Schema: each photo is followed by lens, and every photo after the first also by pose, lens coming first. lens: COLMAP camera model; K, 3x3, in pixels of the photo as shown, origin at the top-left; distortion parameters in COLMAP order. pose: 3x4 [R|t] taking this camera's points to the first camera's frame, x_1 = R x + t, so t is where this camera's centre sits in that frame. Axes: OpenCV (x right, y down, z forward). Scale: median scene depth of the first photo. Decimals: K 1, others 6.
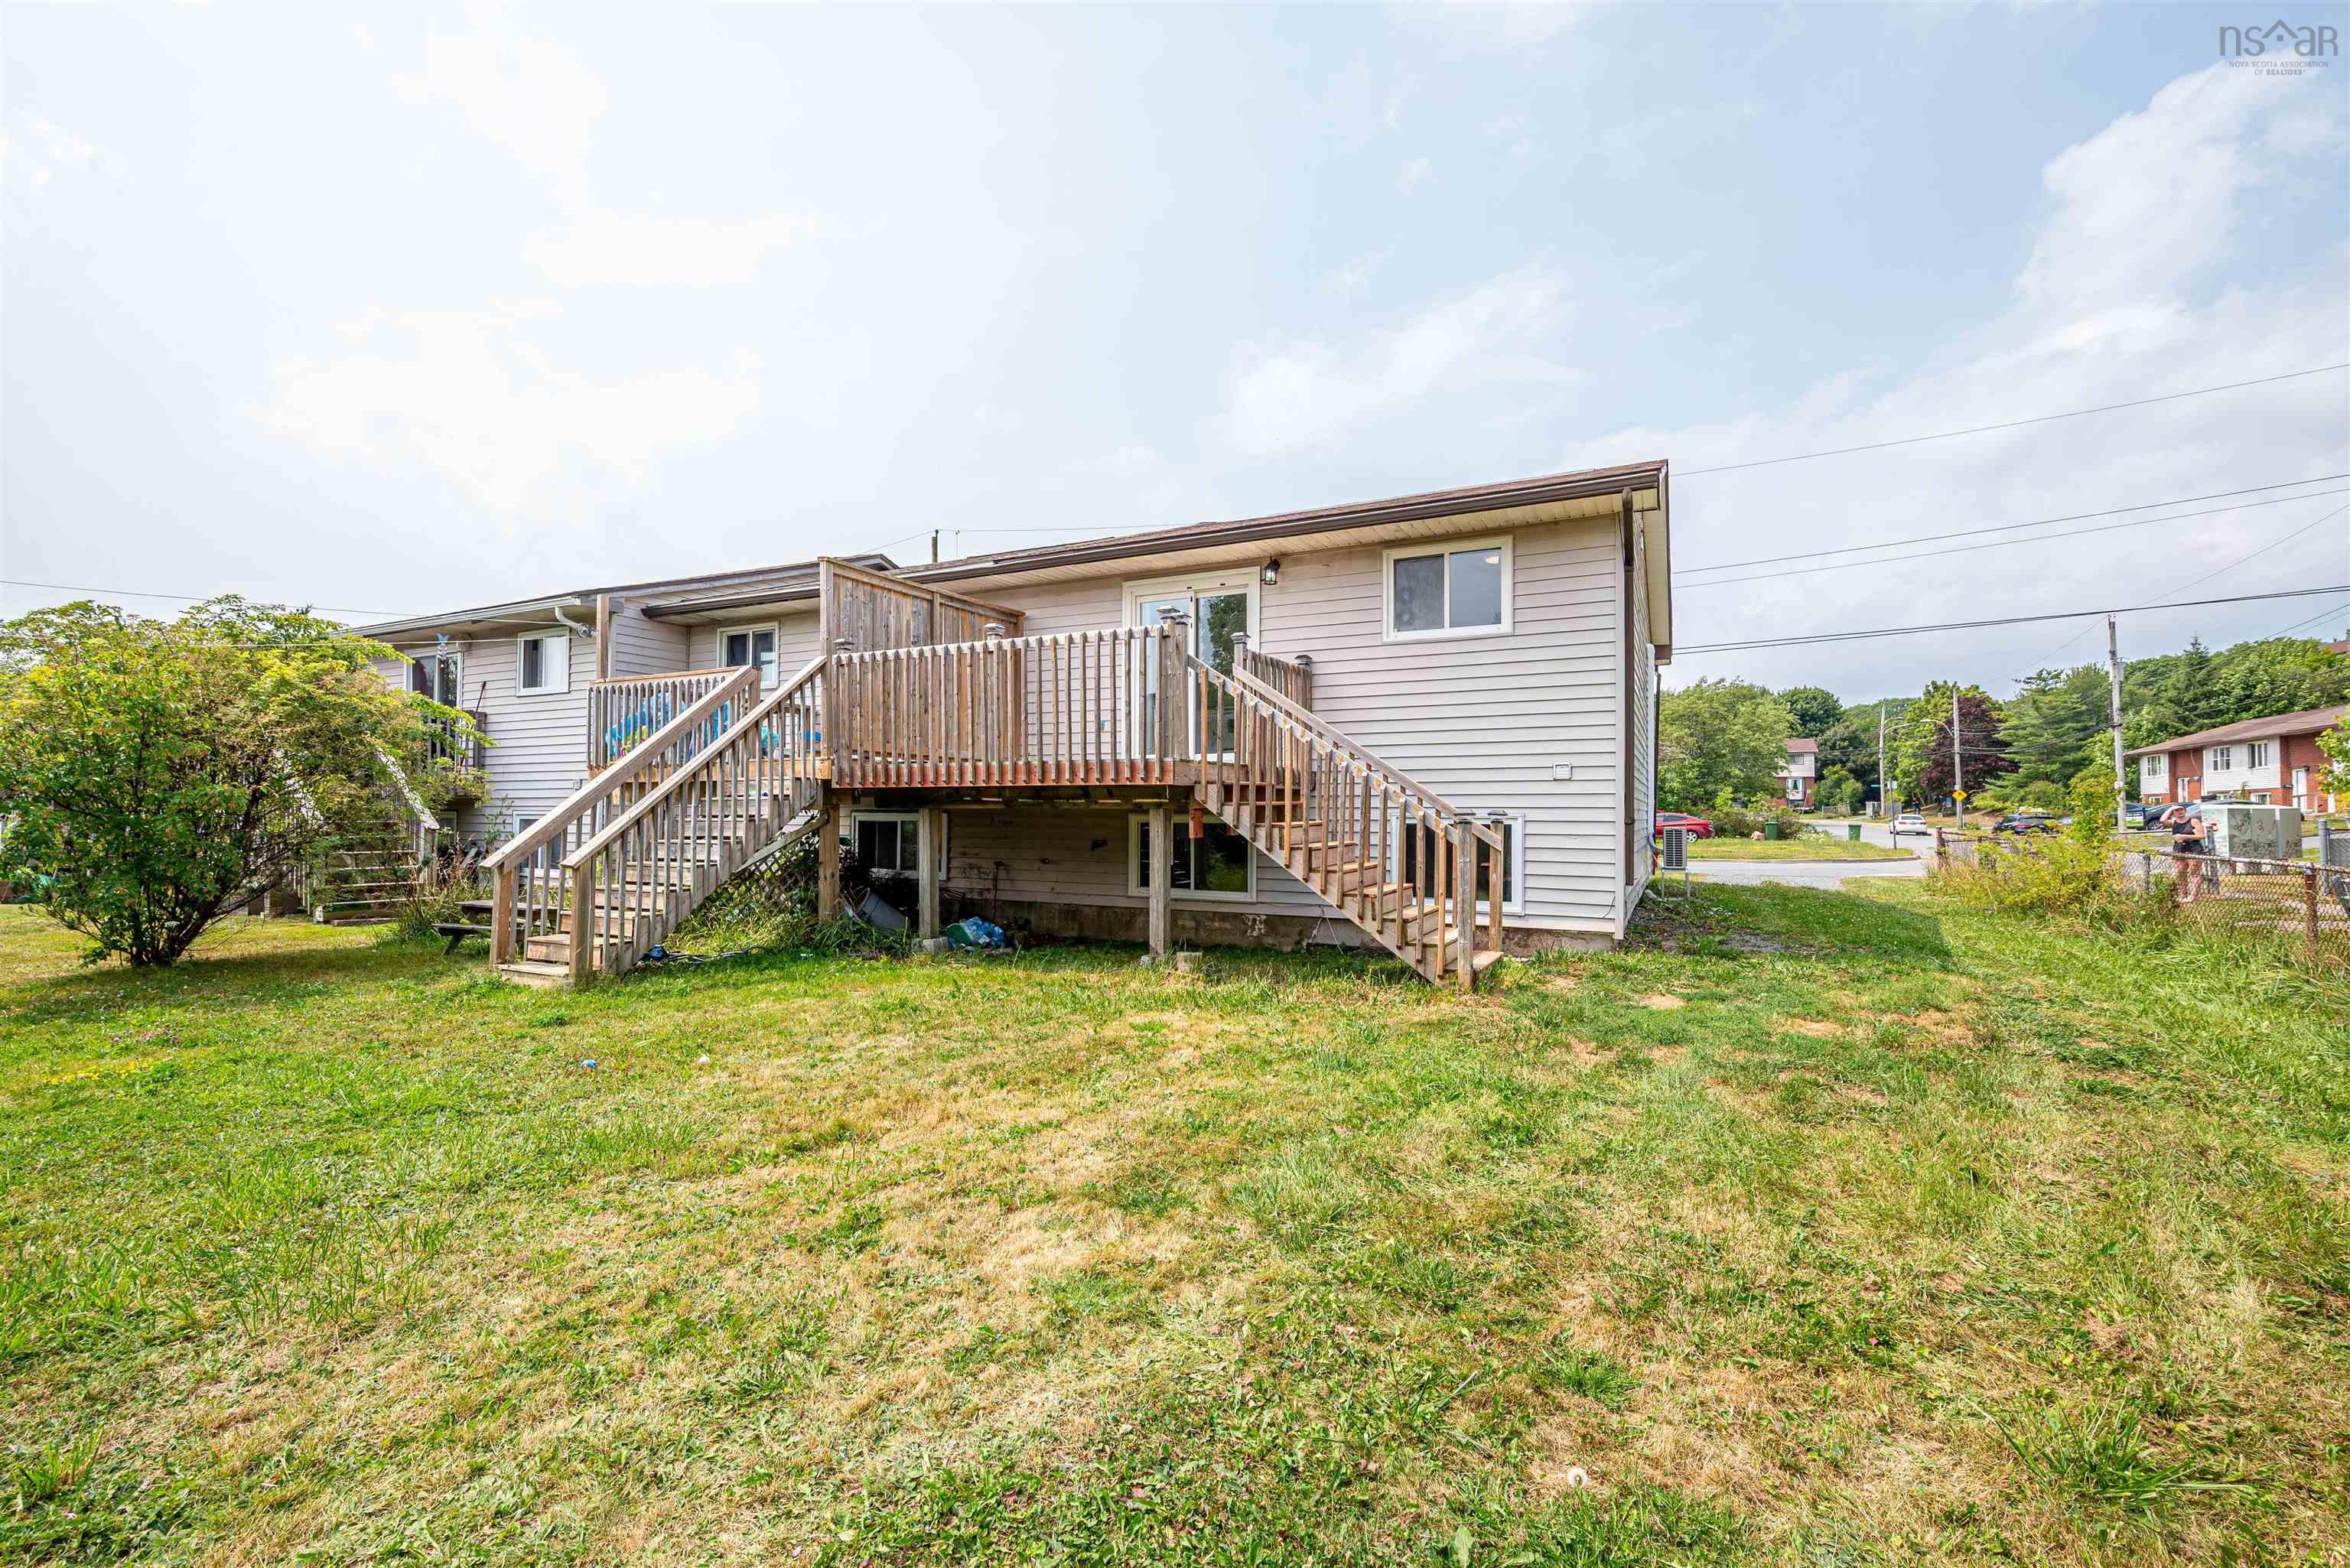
lens RADIAL K [[981.1, 0, 1183.8], [0, 981.1, 803.7], [0, 0, 1]] dist [0.022759, -0.012103]
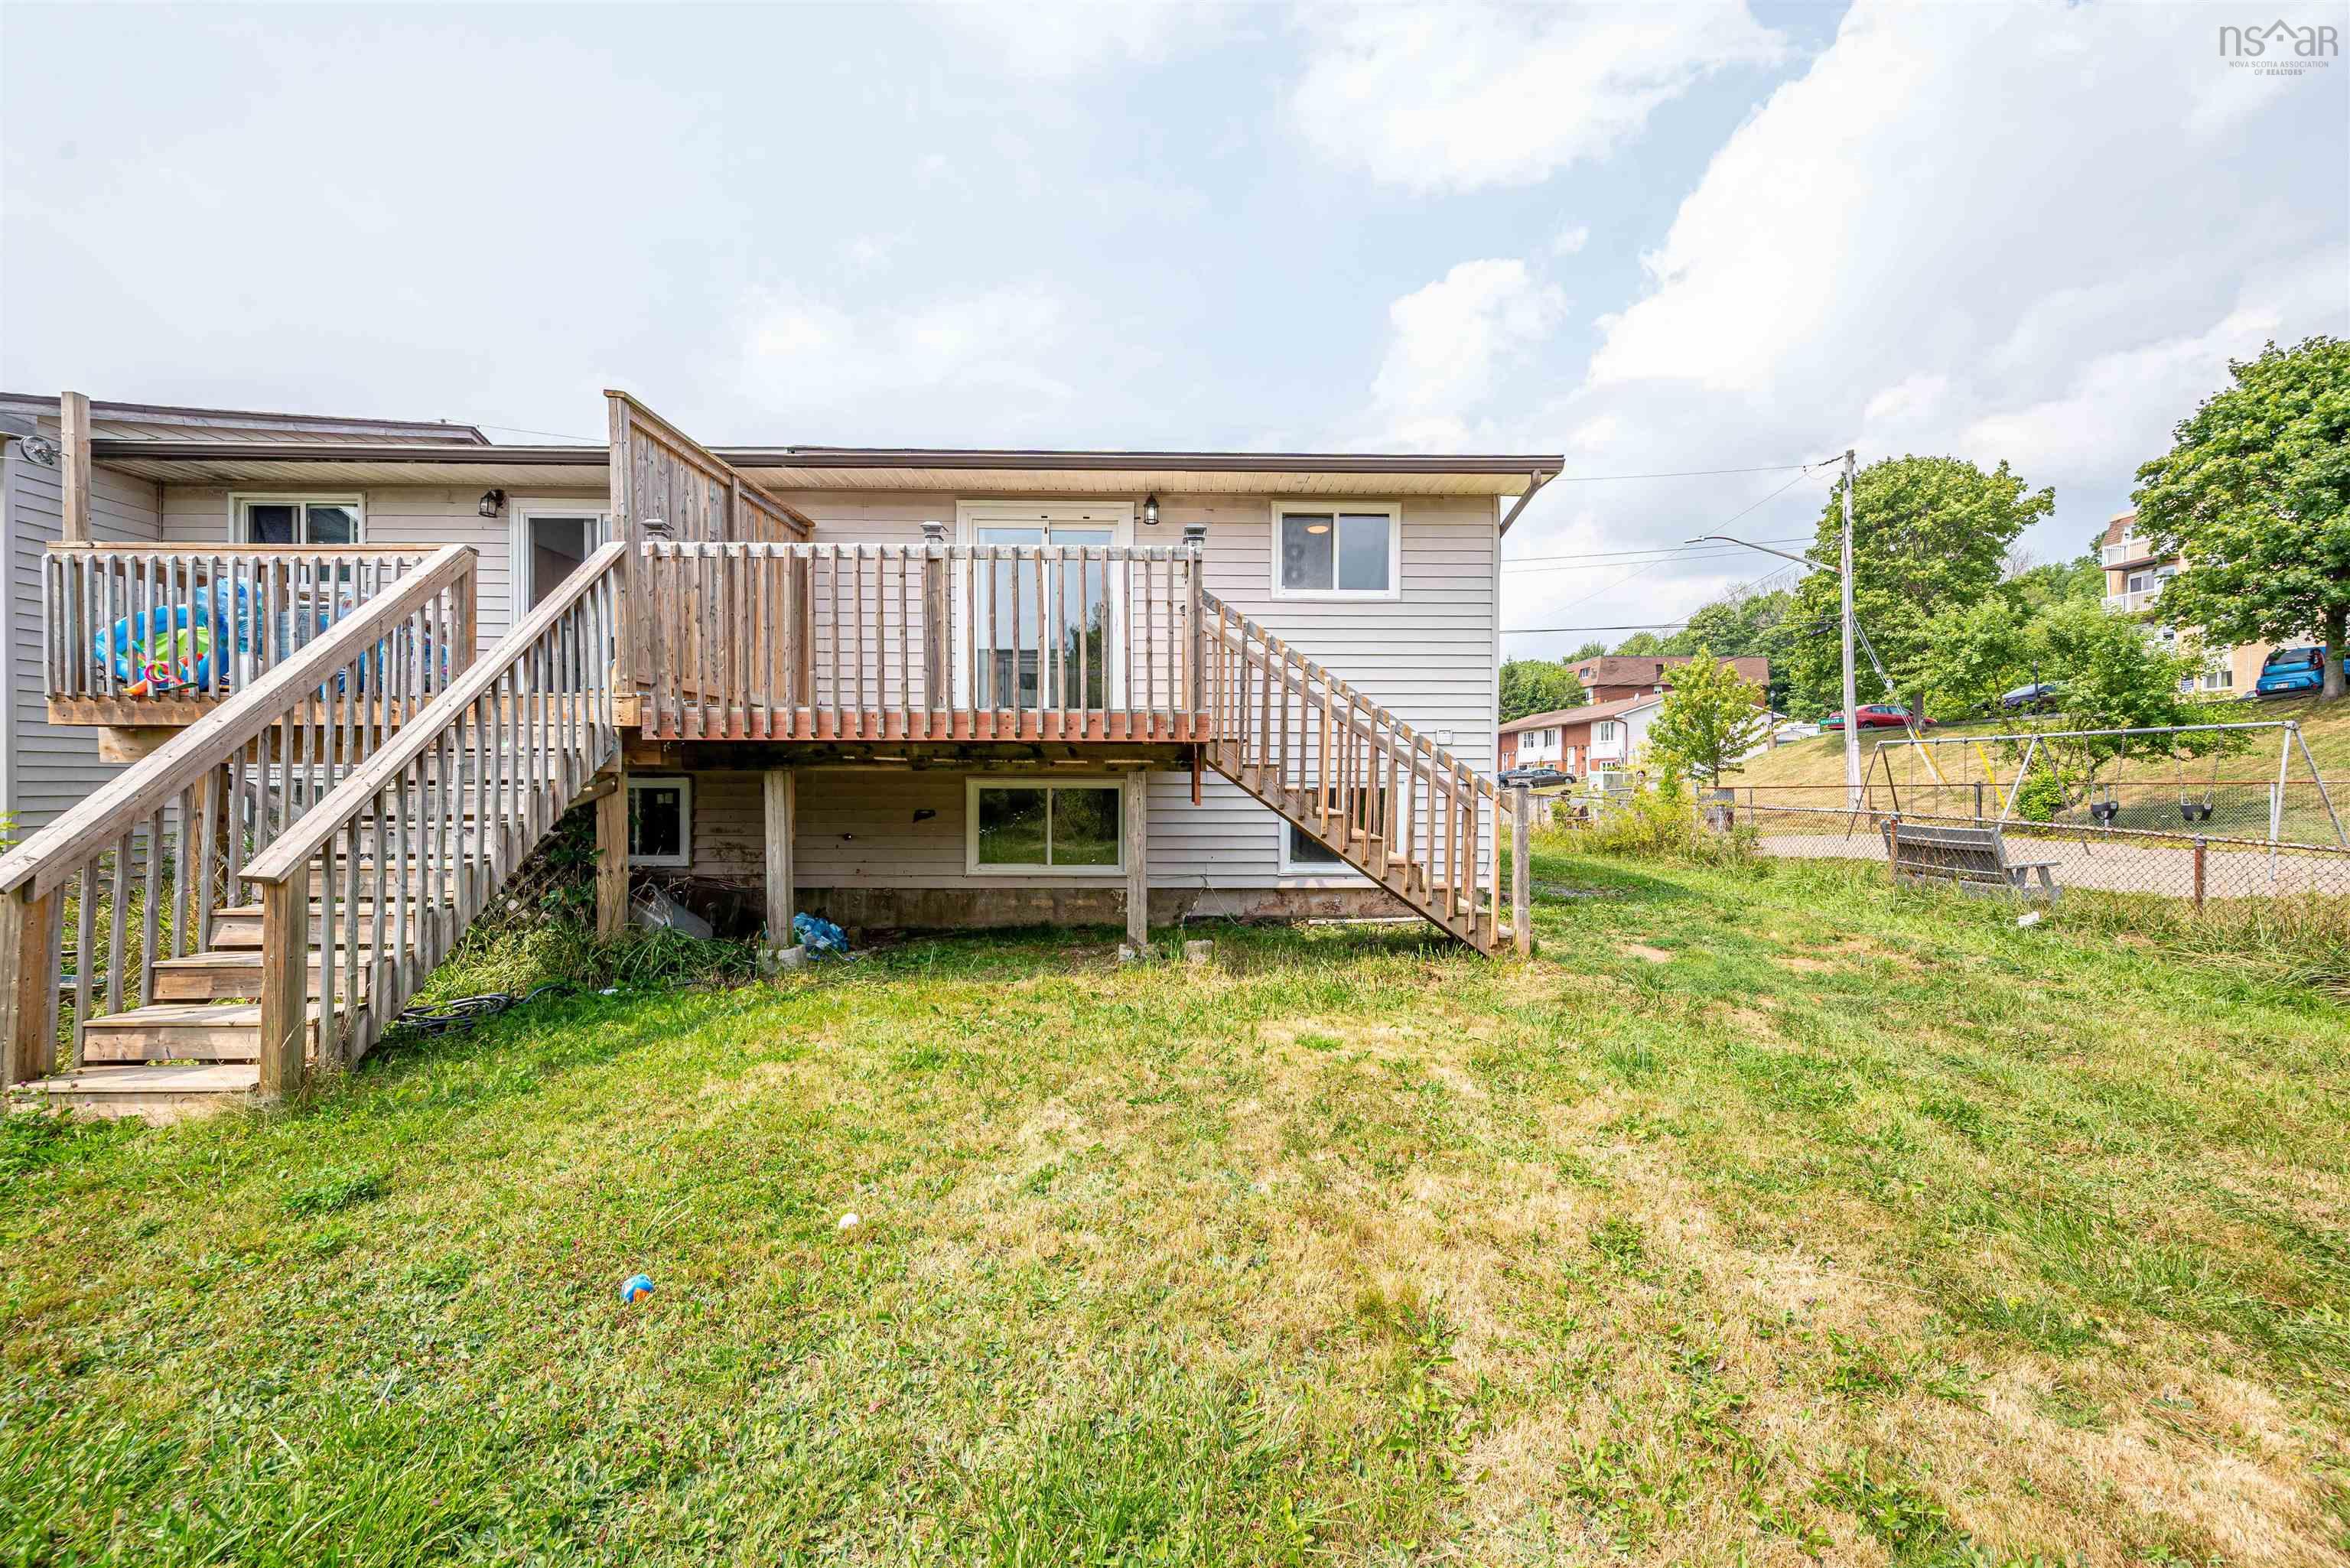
lens RADIAL K [[925.1, 0, 1175.0], [0, 925.1, 784.0], [0, 0, 1]] dist [0.009599, 0.000050]
pose [[0.884457, -0.004273, 0.466602, -0.313007], [-0.003144, 0.999881, 0.015116, 0.003553], [-0.466611, -0.014837, 0.884338, 0.250273]]
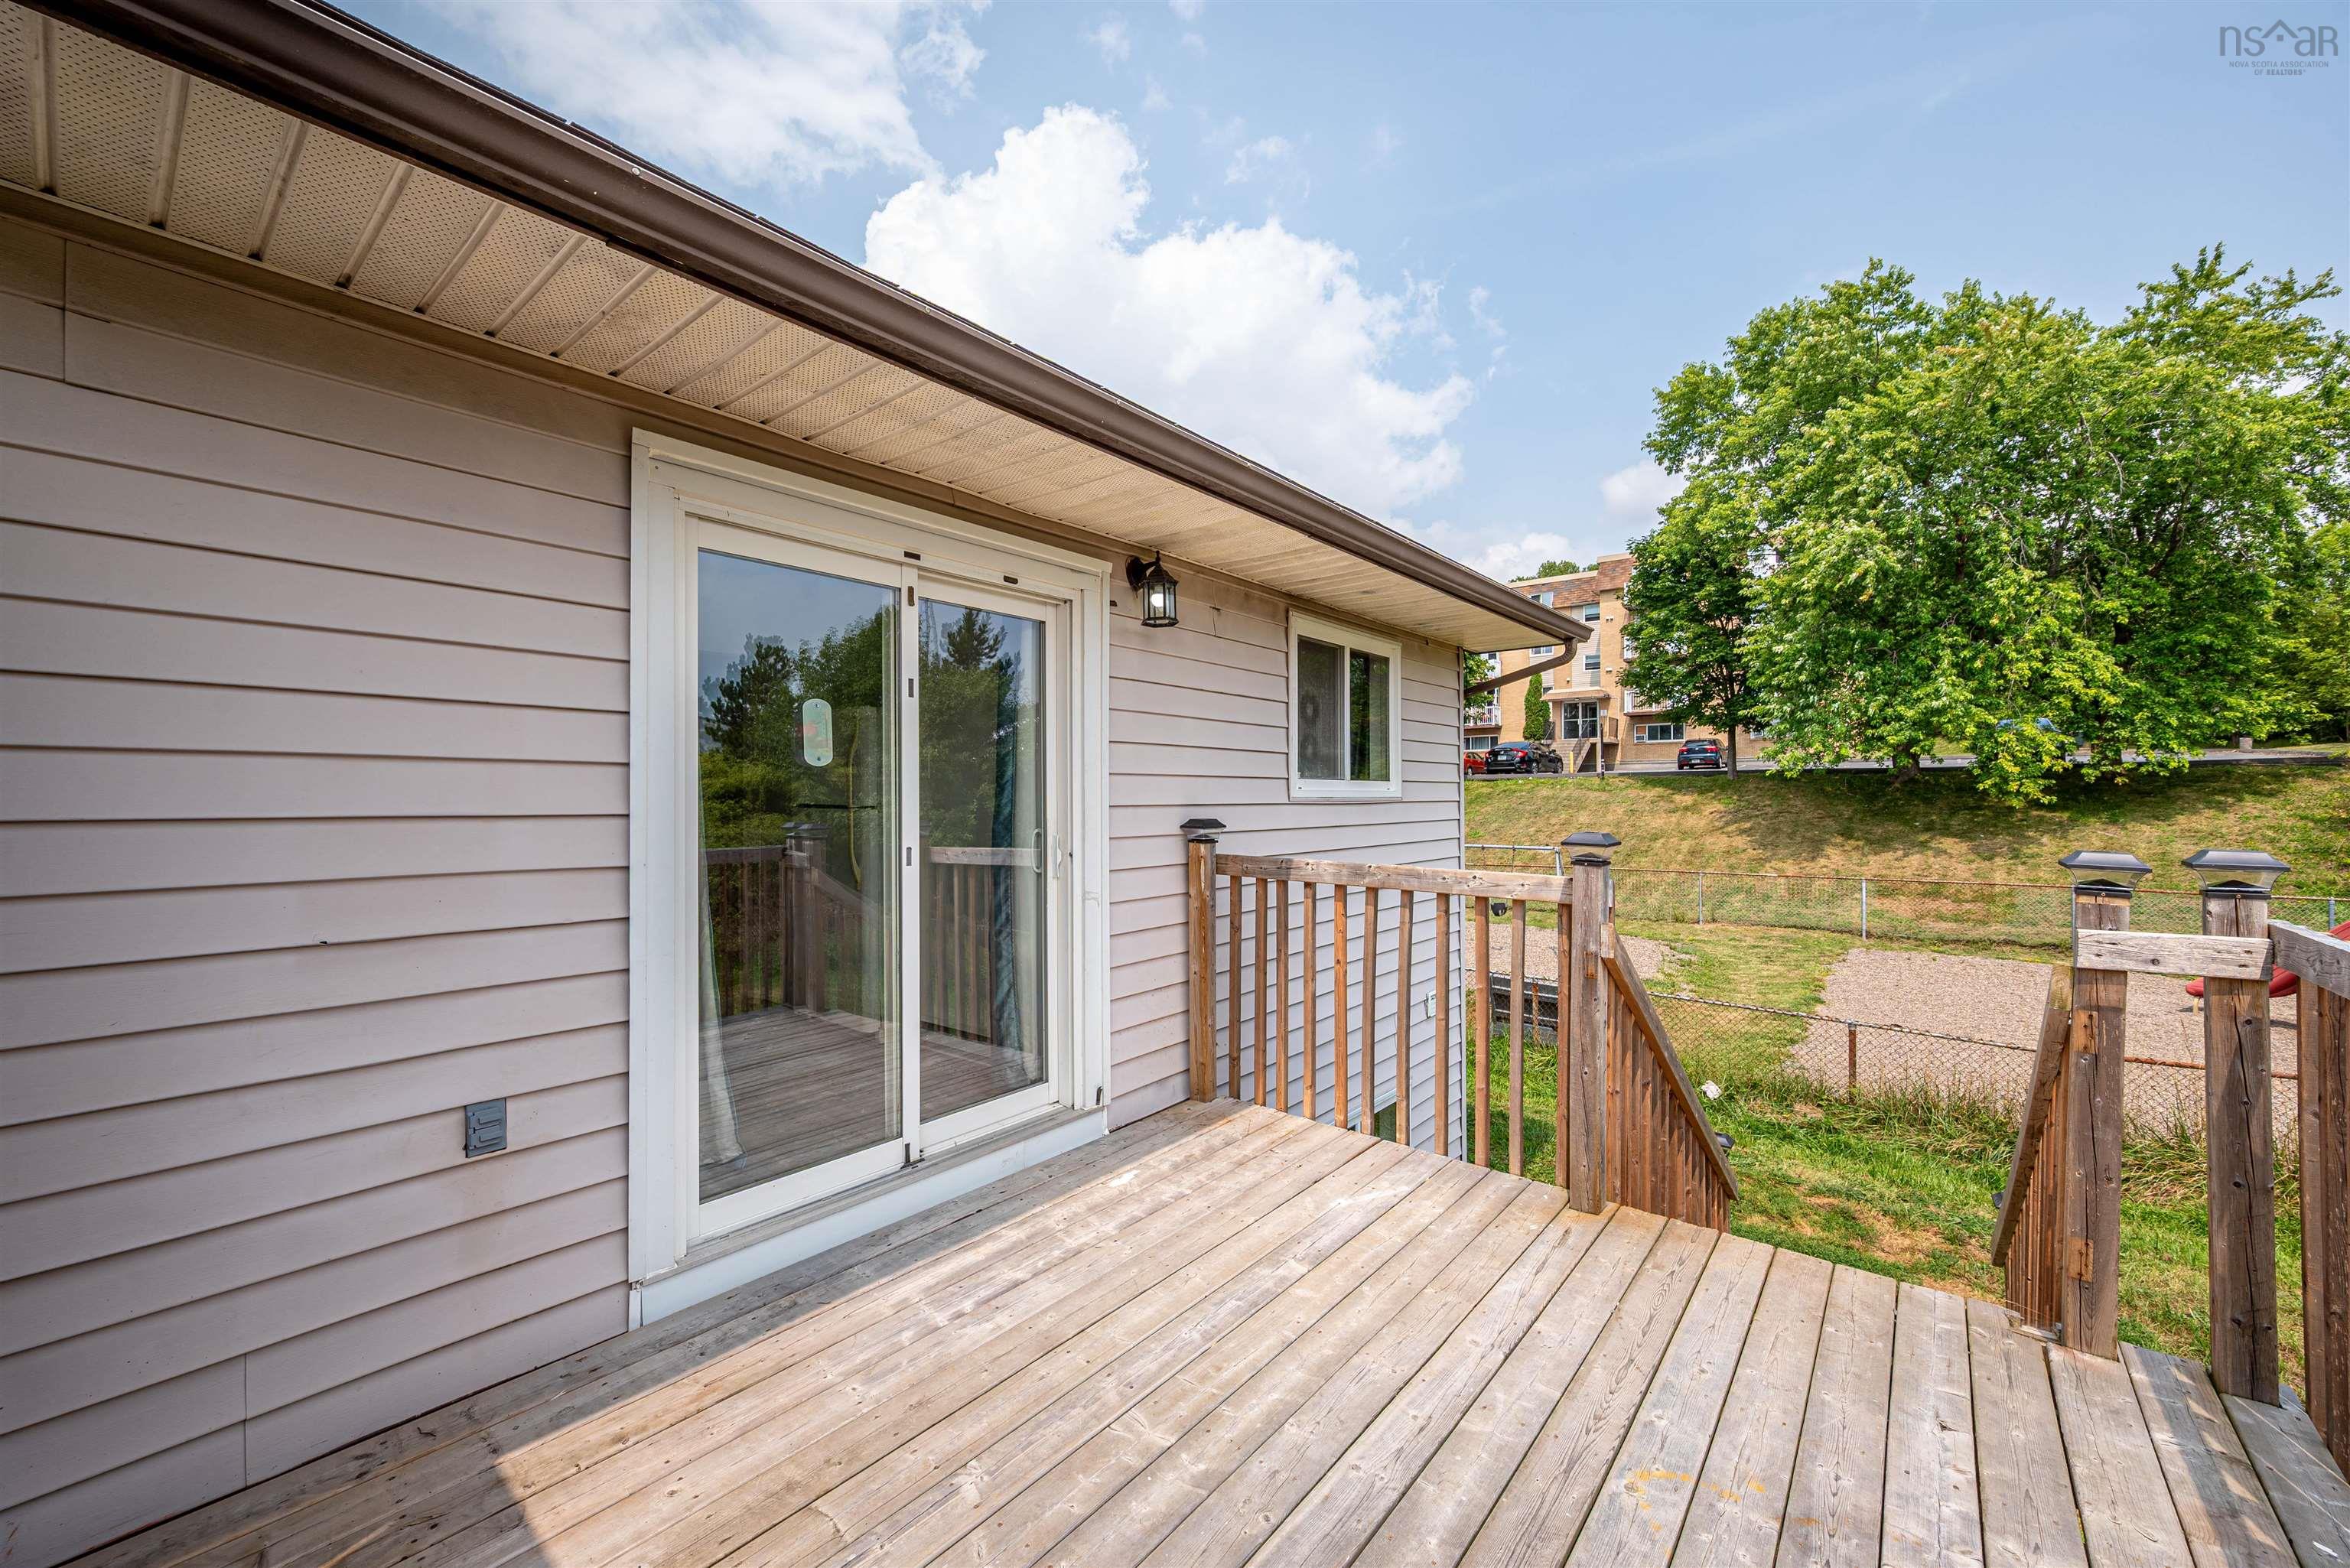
lens RADIAL K [[925.1, 0, 1175.0], [0, 925.1, 784.0], [0, 0, 1]] dist [0.009599, 0.000050]
pose [[0.223291, 0.015601, 0.974627, -0.274467], [-0.003534, 0.999878, -0.015196, -0.170024], [-0.974745, -0.000051, 0.223319, 0.984437]]
